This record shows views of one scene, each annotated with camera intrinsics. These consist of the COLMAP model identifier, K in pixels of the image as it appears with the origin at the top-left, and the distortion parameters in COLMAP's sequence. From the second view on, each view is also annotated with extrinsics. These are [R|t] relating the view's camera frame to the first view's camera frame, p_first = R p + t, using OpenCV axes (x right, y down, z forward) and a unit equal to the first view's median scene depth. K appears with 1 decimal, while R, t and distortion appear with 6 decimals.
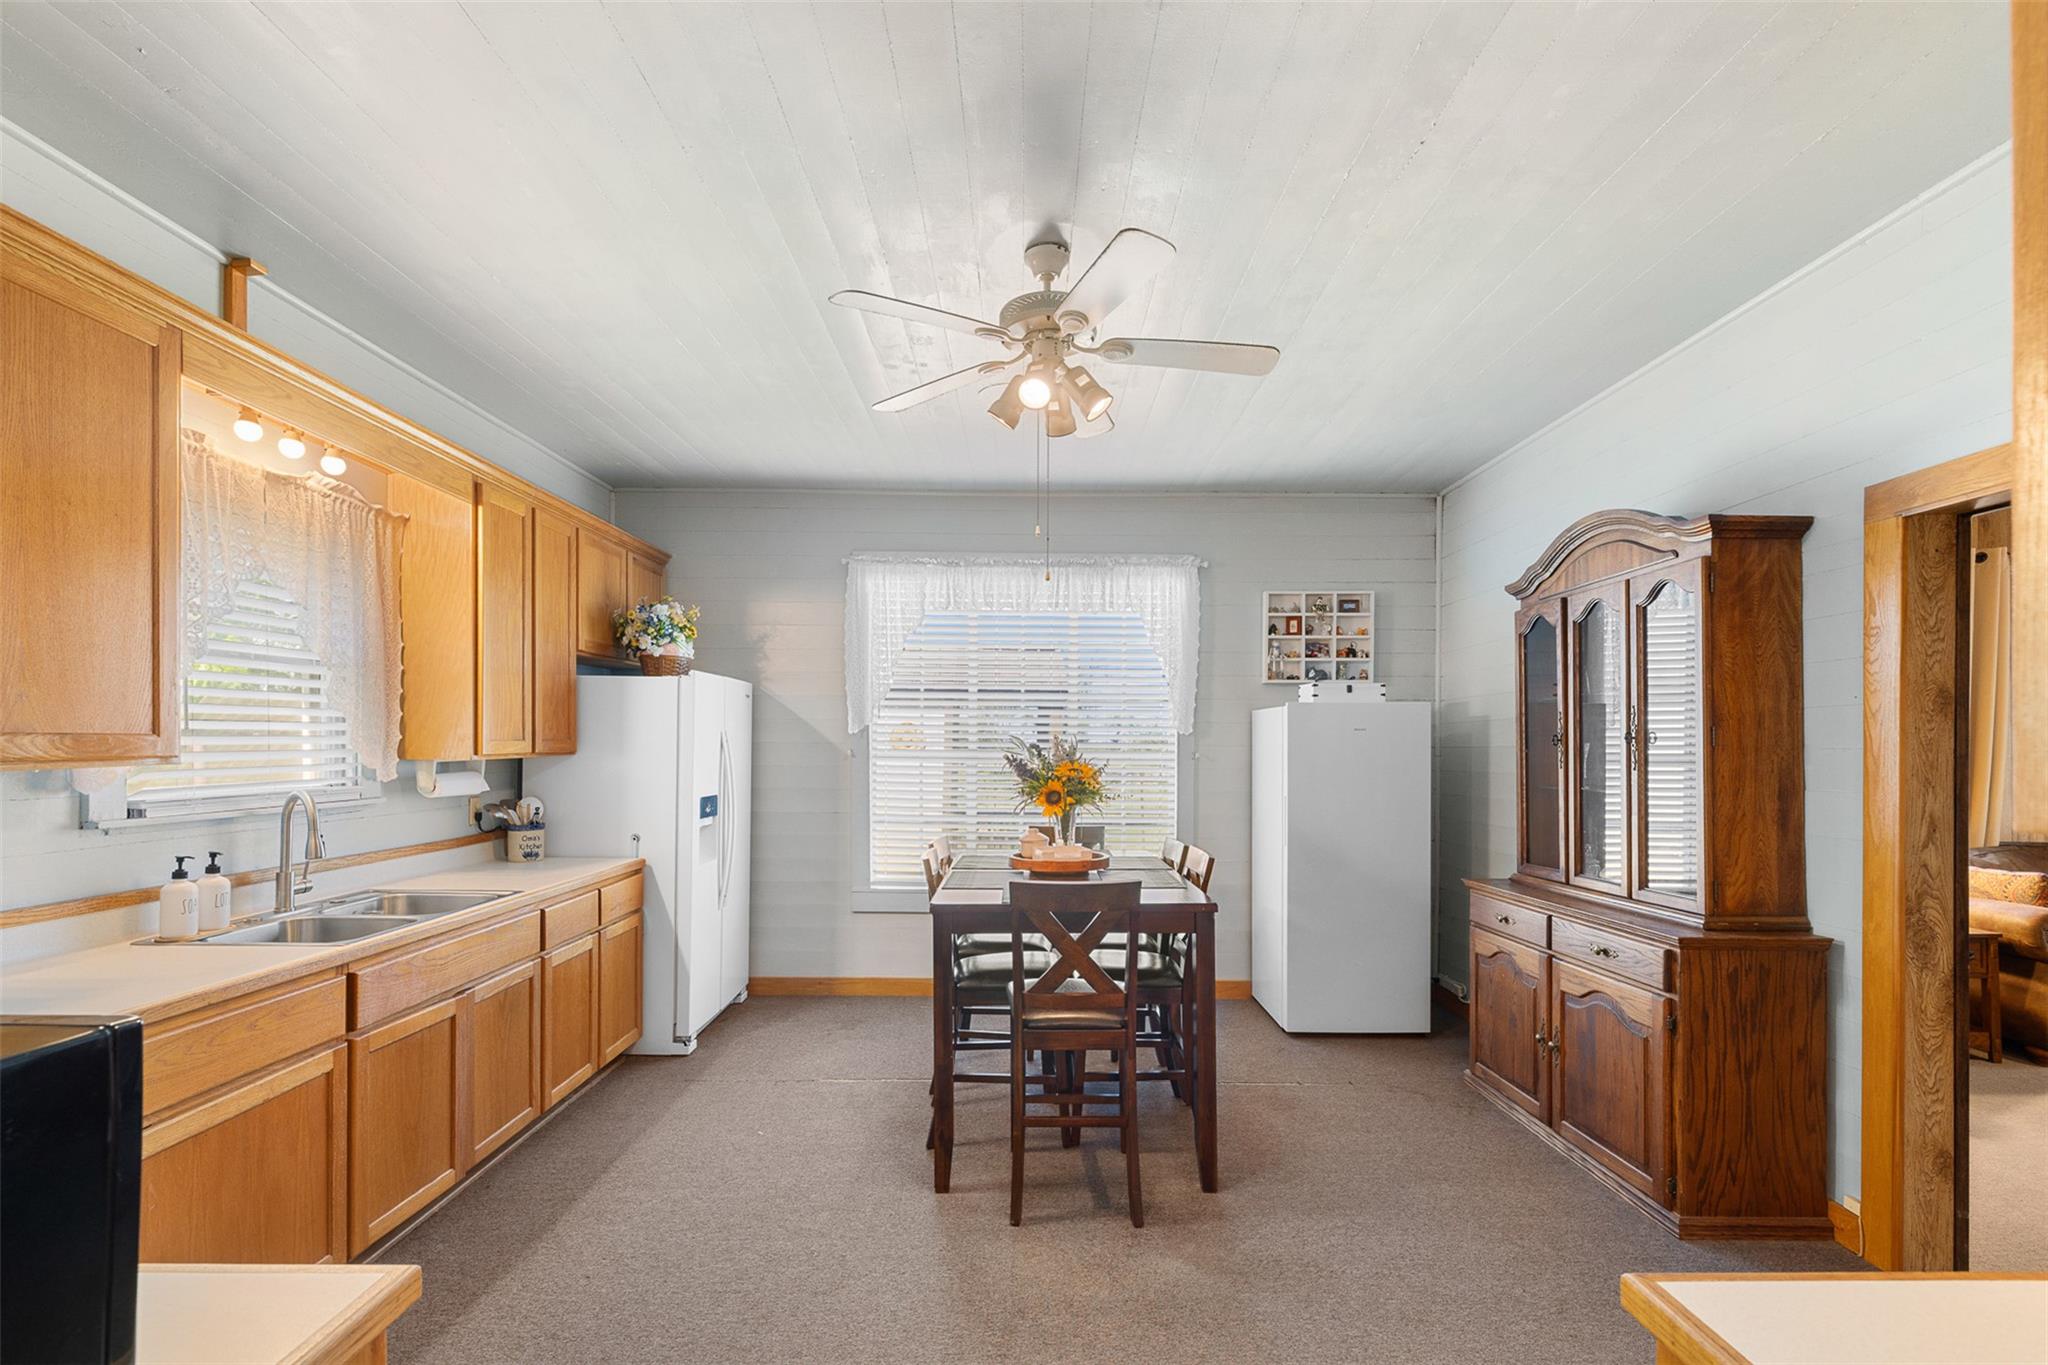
lens RADIAL K [[859.4, 0, 1030.7], [0, 859.4, 745.7], [0, 0, 1]] dist [0.003632, 0.000161]
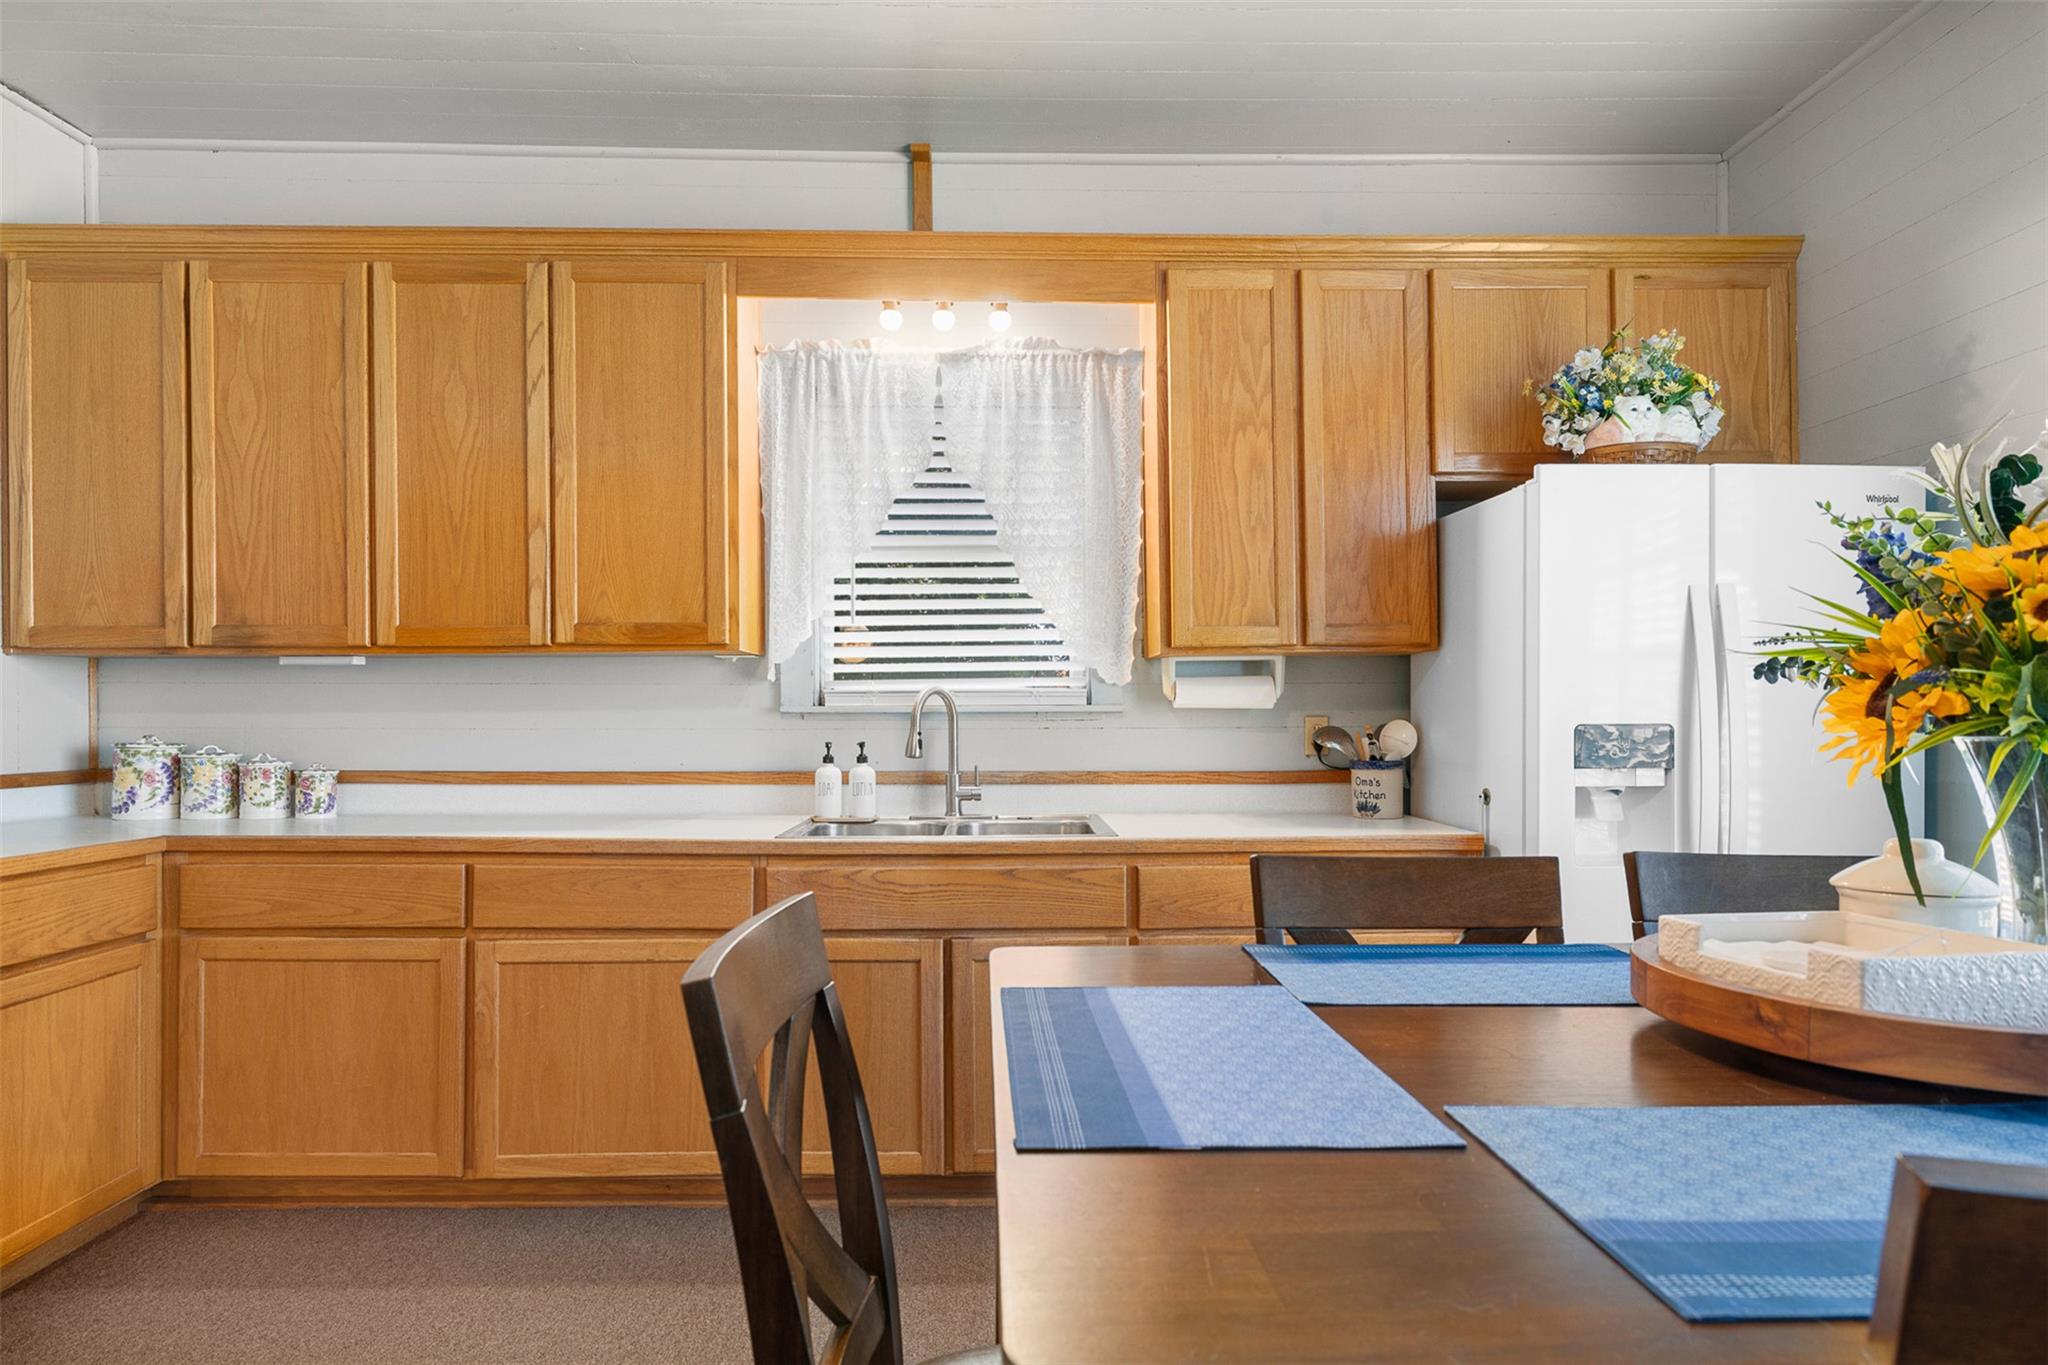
lens RADIAL K [[1185.3, 0, 1020.5], [0, 1185.3, 694.4], [0, 0, 1]] dist [-0.001626, 0.000734]
pose [[0.026518, -0.020770, -0.999433, 0.356115], [0.002648, 0.999782, -0.020707, 0.073360], [0.999645, -0.002097, 0.026567, 0.877656]]
